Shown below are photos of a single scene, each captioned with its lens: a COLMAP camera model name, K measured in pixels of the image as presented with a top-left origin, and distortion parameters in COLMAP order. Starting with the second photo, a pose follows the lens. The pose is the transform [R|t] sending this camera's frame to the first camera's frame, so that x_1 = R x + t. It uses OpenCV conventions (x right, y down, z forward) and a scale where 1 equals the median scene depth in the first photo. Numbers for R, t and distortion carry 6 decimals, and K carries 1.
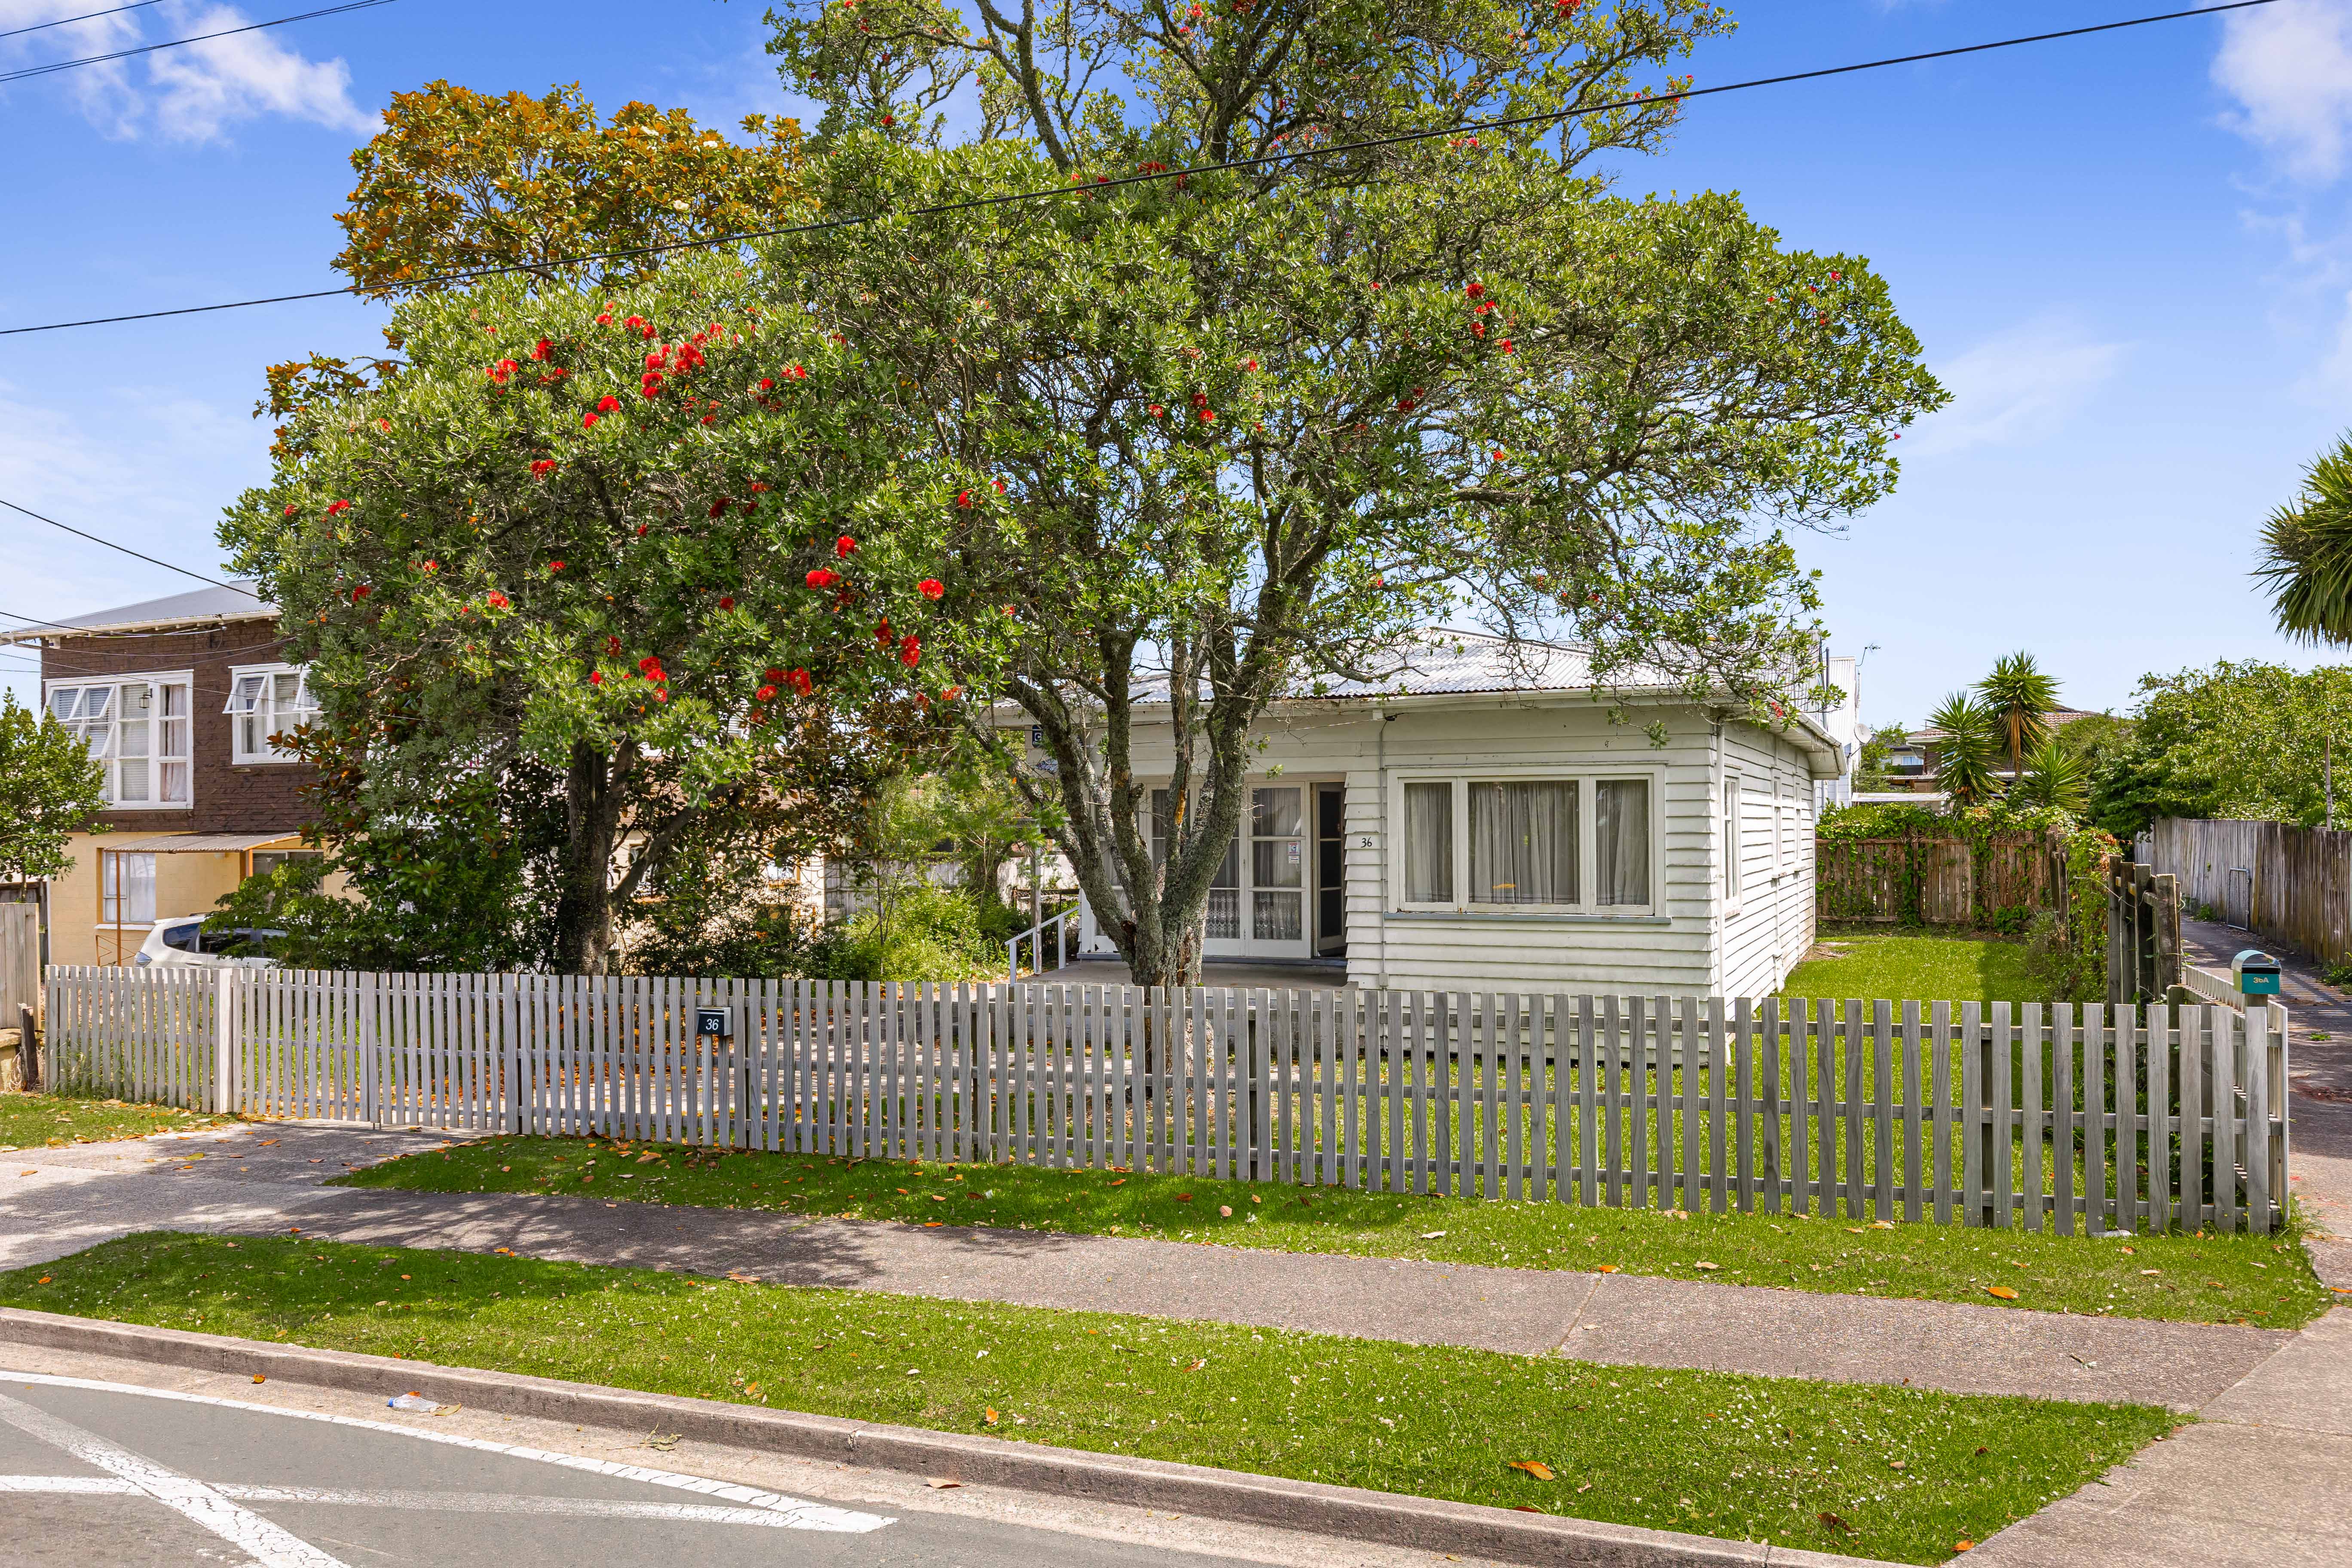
lens RADIAL K [[1683.0, 0, 1171.9], [0, 1683.0, 814.2], [0, 0, 1]] dist [0.030642, 0.000206]
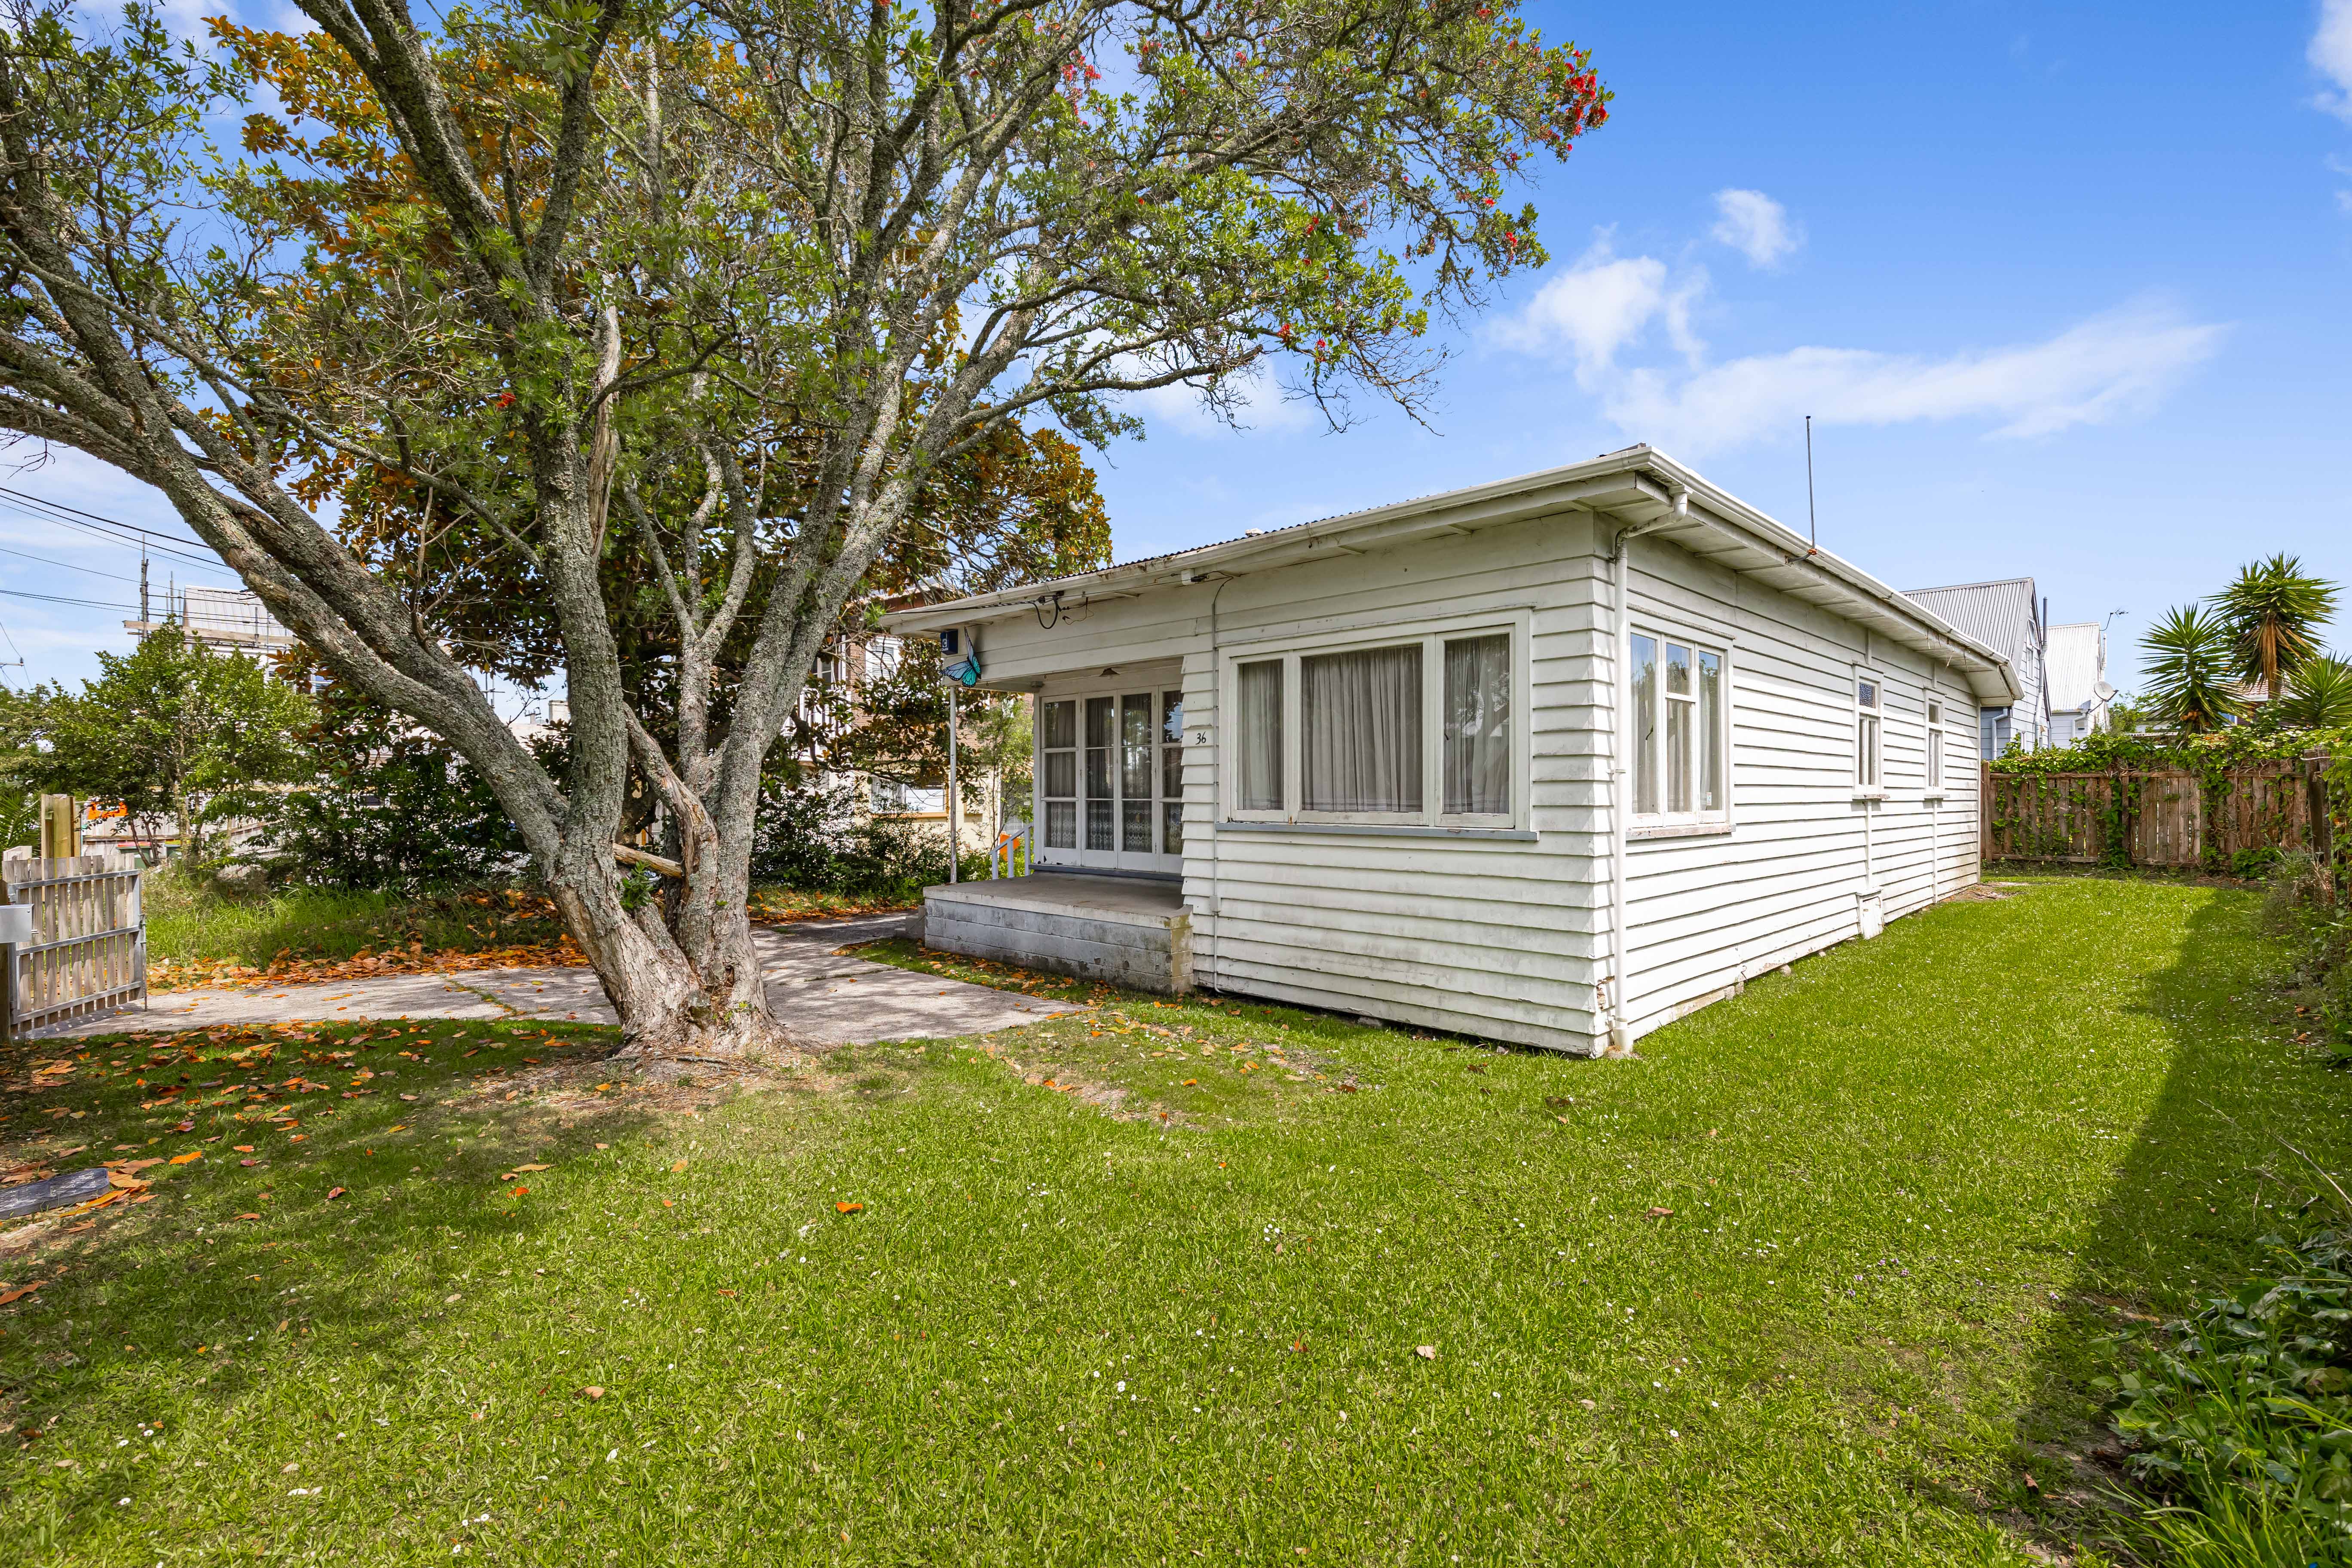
lens RADIAL K [[1062.0, 0, 1174.7], [0, 1062.0, 789.5], [0, 0, 1]] dist [0.017200, 0.000510]
pose [[0.939028, 0.006105, -0.343786, 0.290141], [-0.003716, 0.999964, 0.007607, 0.039087], [0.343820, -0.005866, 0.939017, 0.514698]]
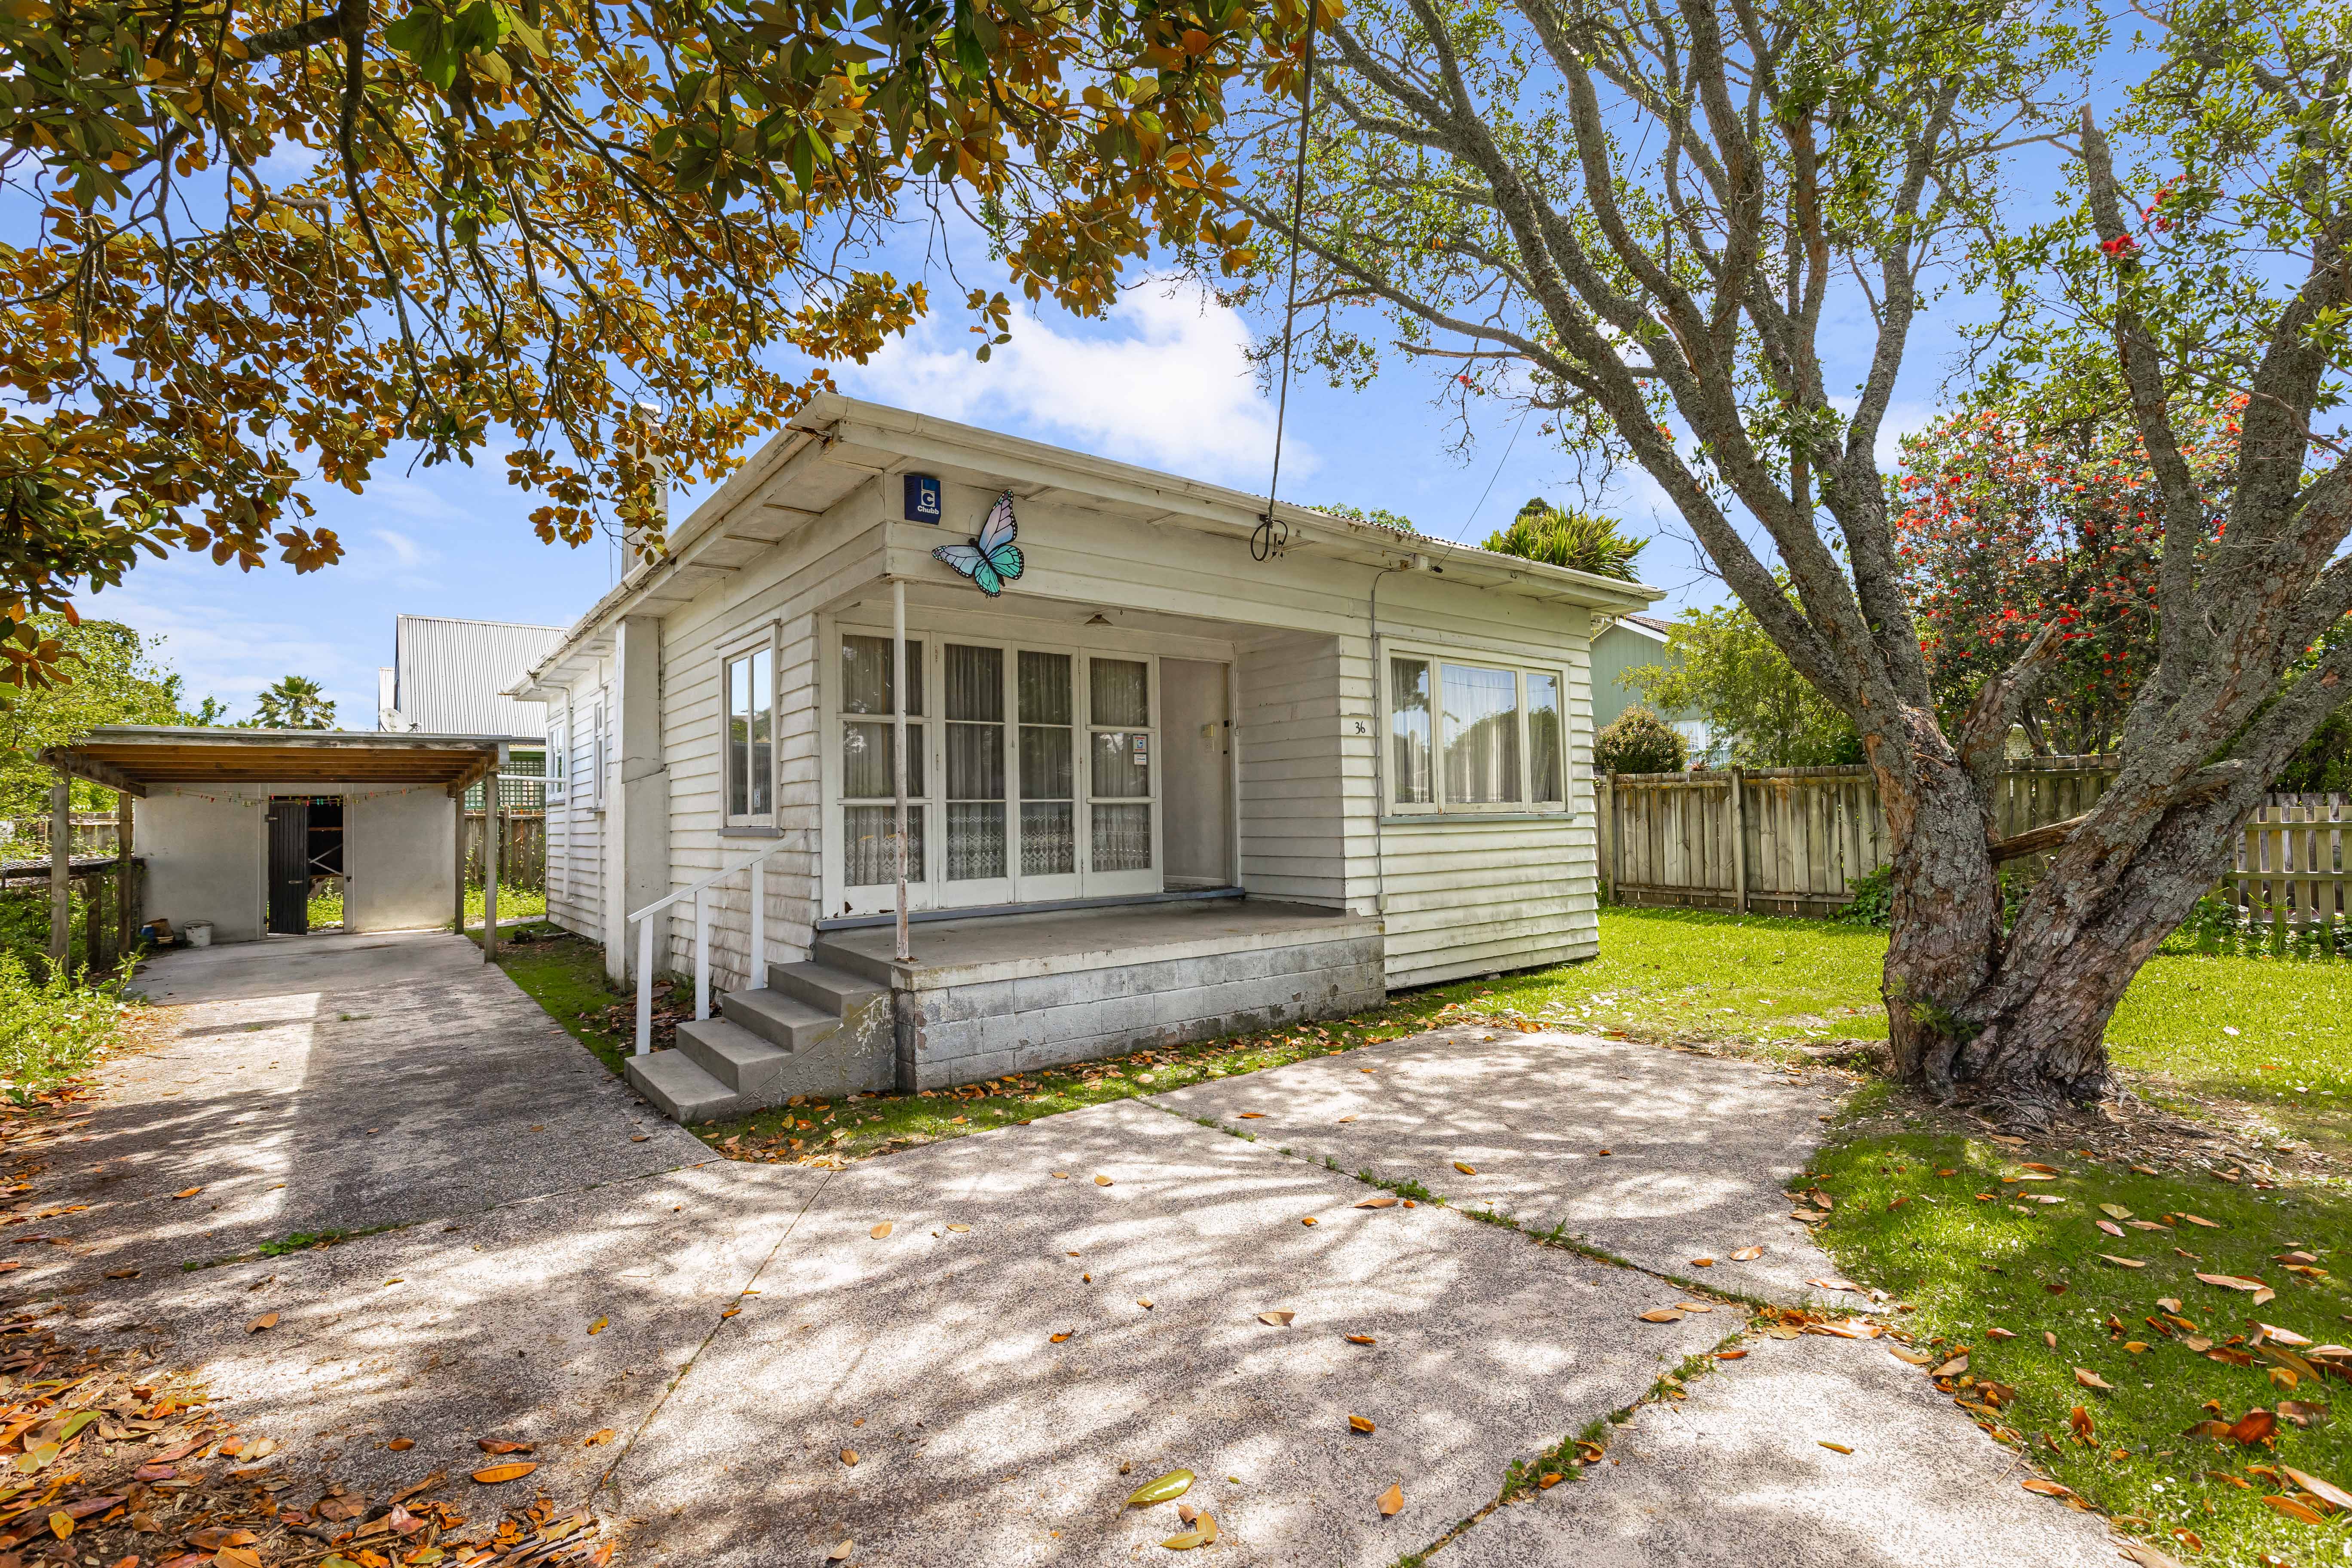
lens RADIAL K [[1062.0, 0, 1174.7], [0, 1062.0, 789.5], [0, 0, 1]] dist [0.017200, 0.000510]
pose [[0.455560, 0.024145, 0.889877, -0.367934], [0.009255, 0.999450, -0.031856, 0.061535], [-0.890157, 0.022748, 0.455086, 0.873051]]
